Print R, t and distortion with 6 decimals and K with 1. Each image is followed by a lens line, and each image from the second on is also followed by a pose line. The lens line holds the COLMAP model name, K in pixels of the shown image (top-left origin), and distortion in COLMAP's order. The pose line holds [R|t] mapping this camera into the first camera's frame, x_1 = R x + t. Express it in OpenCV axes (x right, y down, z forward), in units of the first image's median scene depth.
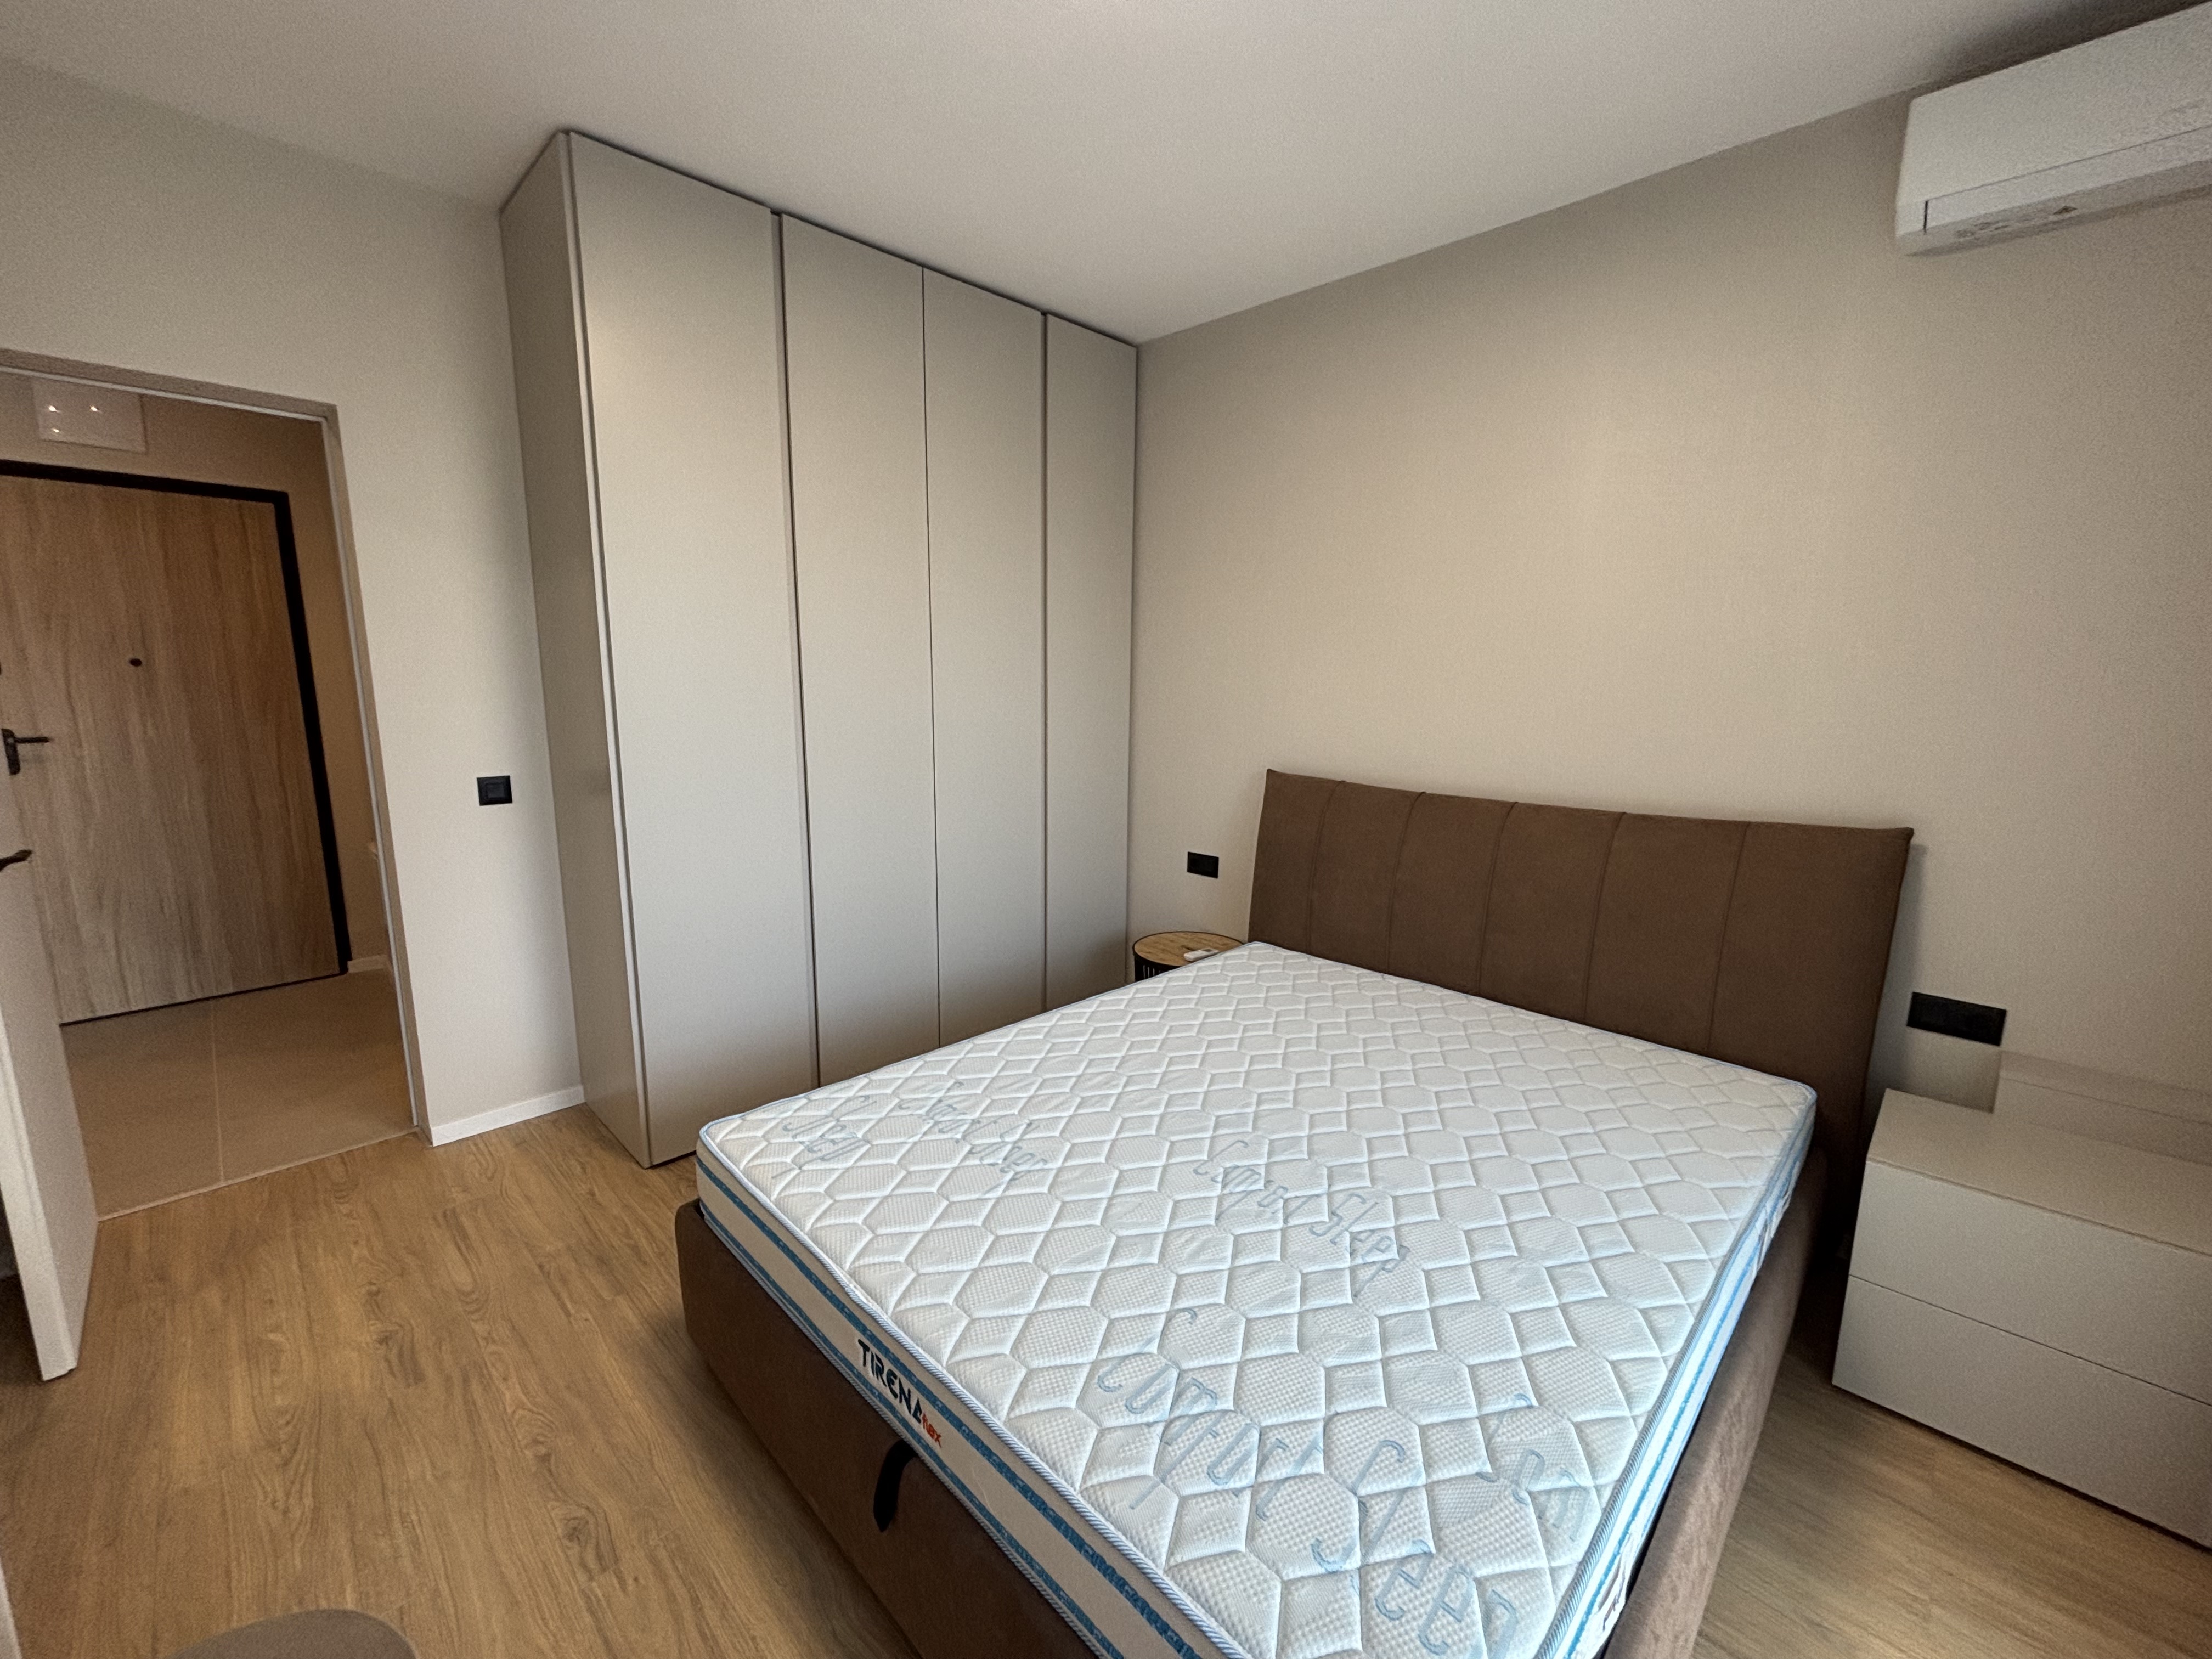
lens RADIAL K [[895.1, 0, 1106.0], [0, 895.1, 829.5], [0, 0, 1]] dist [-0.002137, 0.000092]
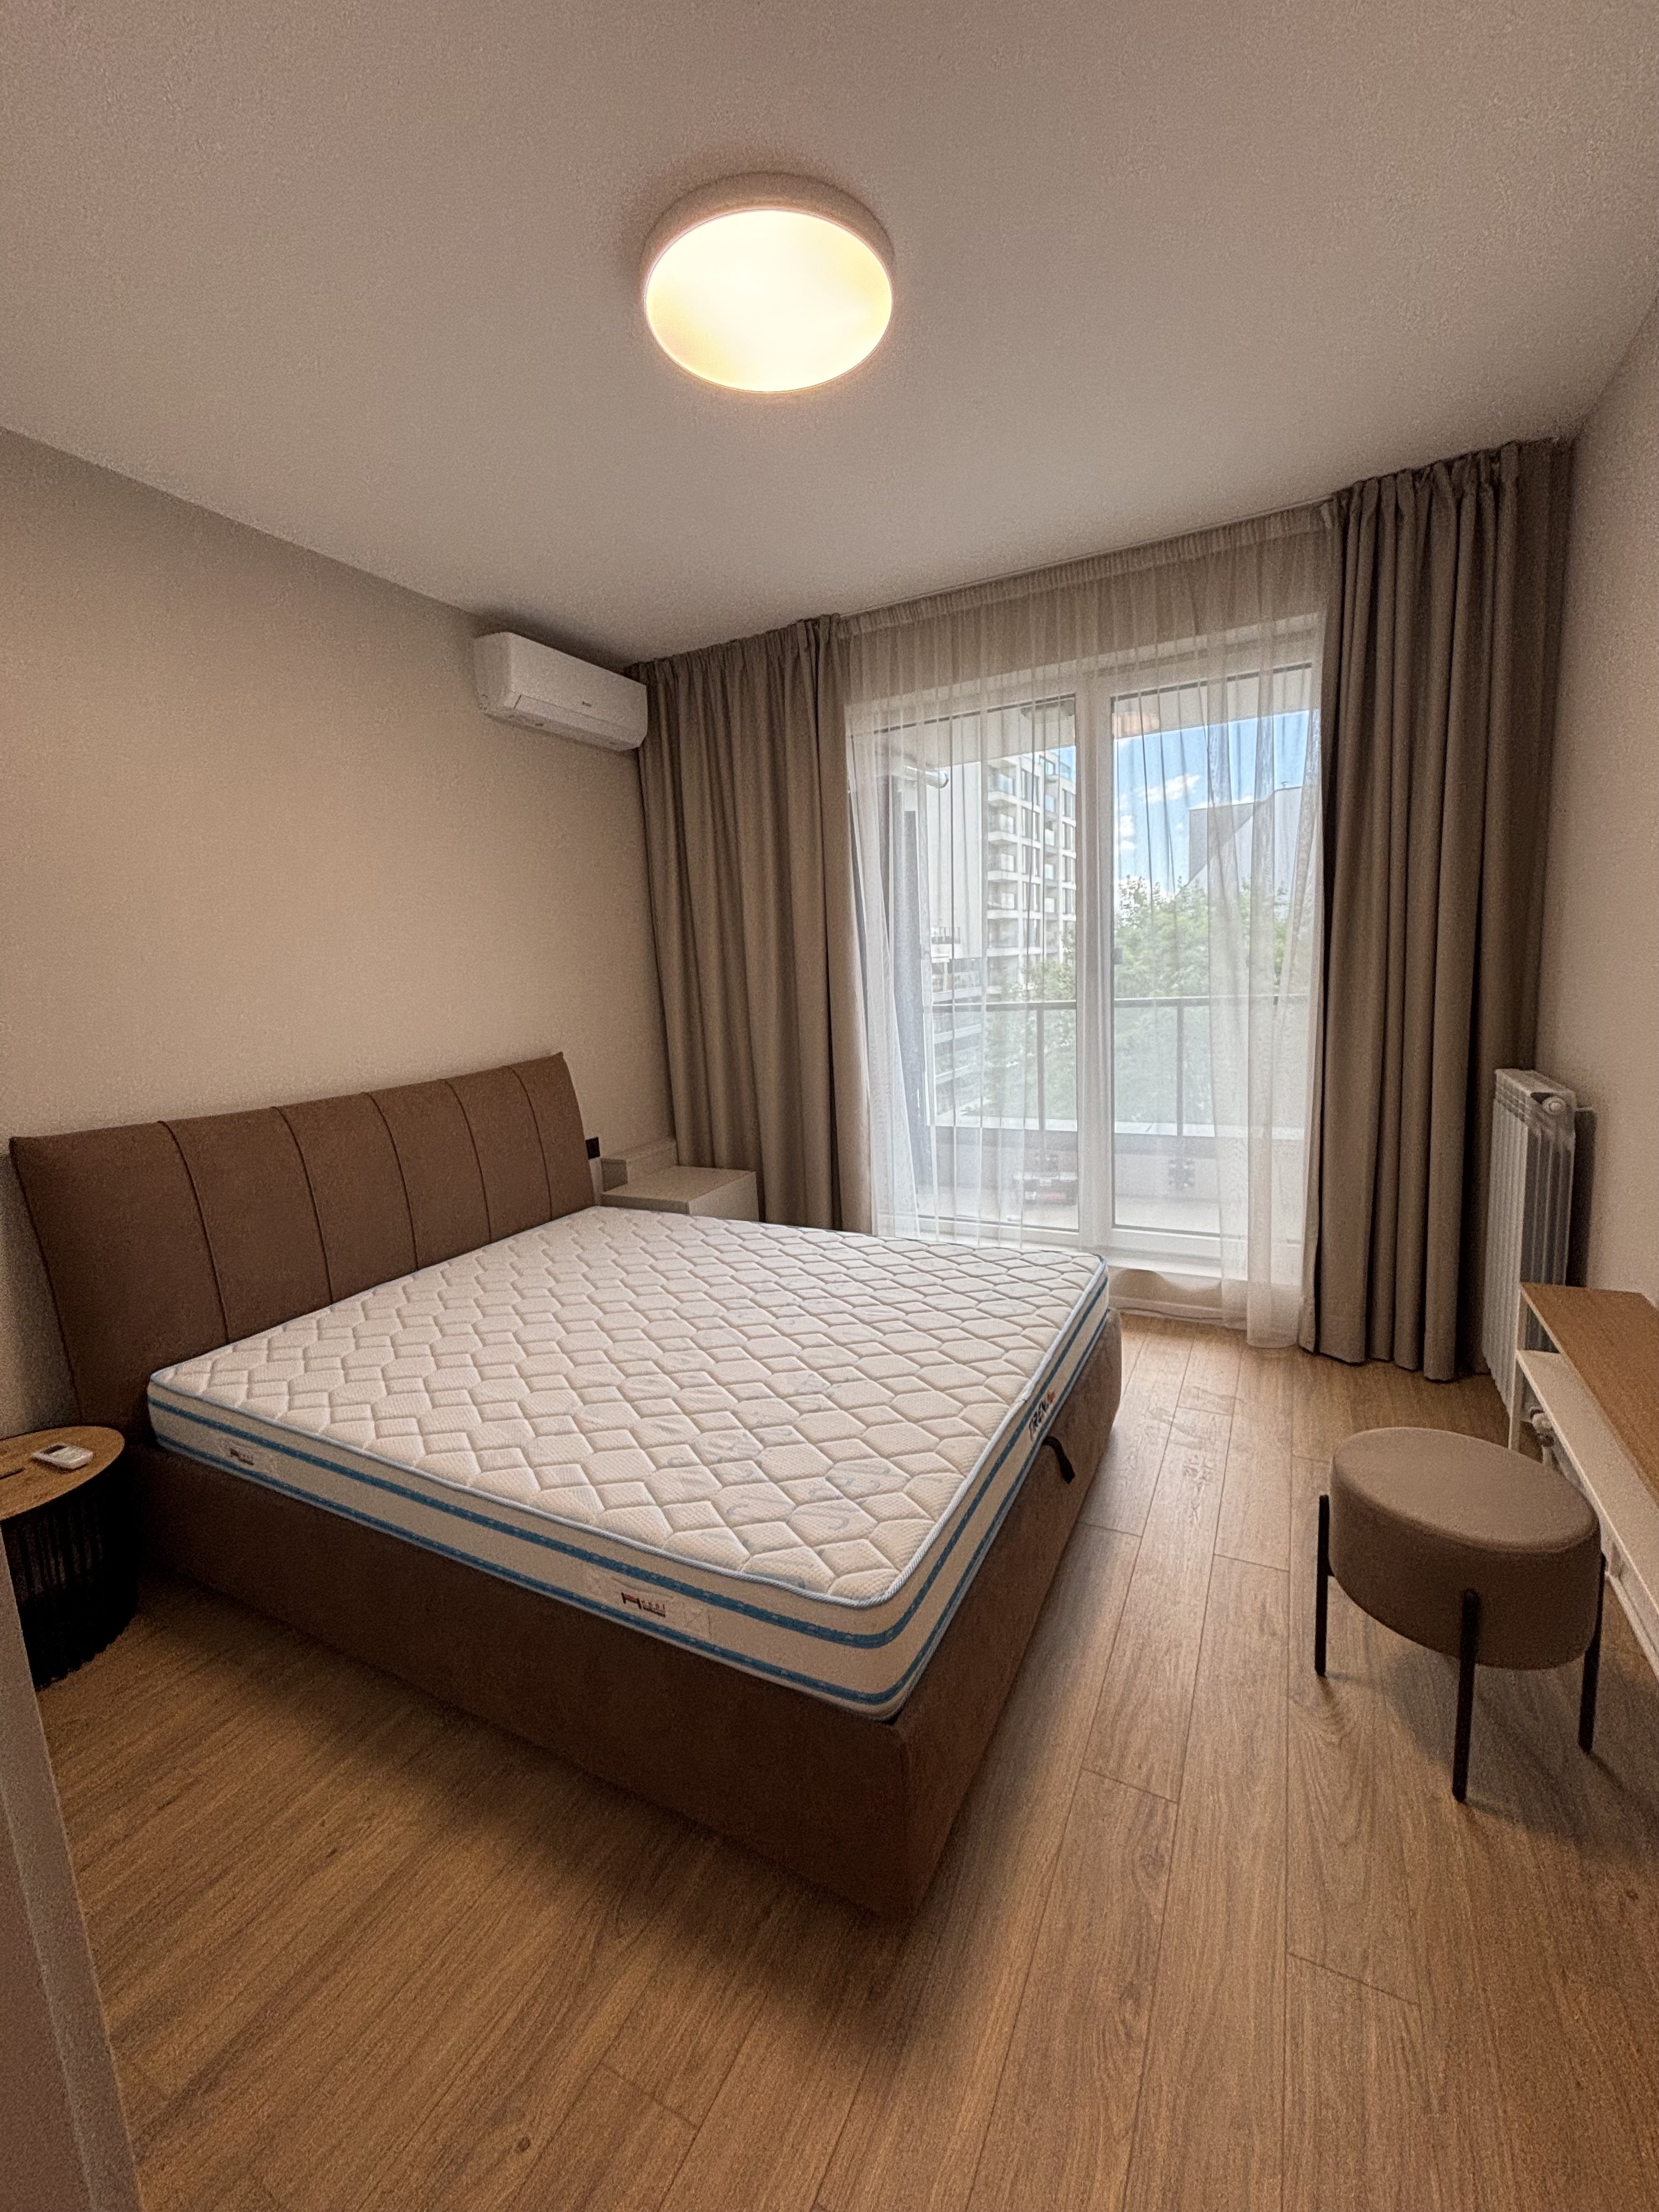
lens RADIAL K [[895.1, 0, 836.4], [0, 895.1, 1098.1], [0, 0, 1]] dist [-0.002137, 0.000092]
pose [[-0.315176, -0.133869, 0.939544, -0.945957], [0.199683, 0.958485, 0.203553, -0.168854], [-0.927788, 0.251766, -0.275360, 1.027814]]
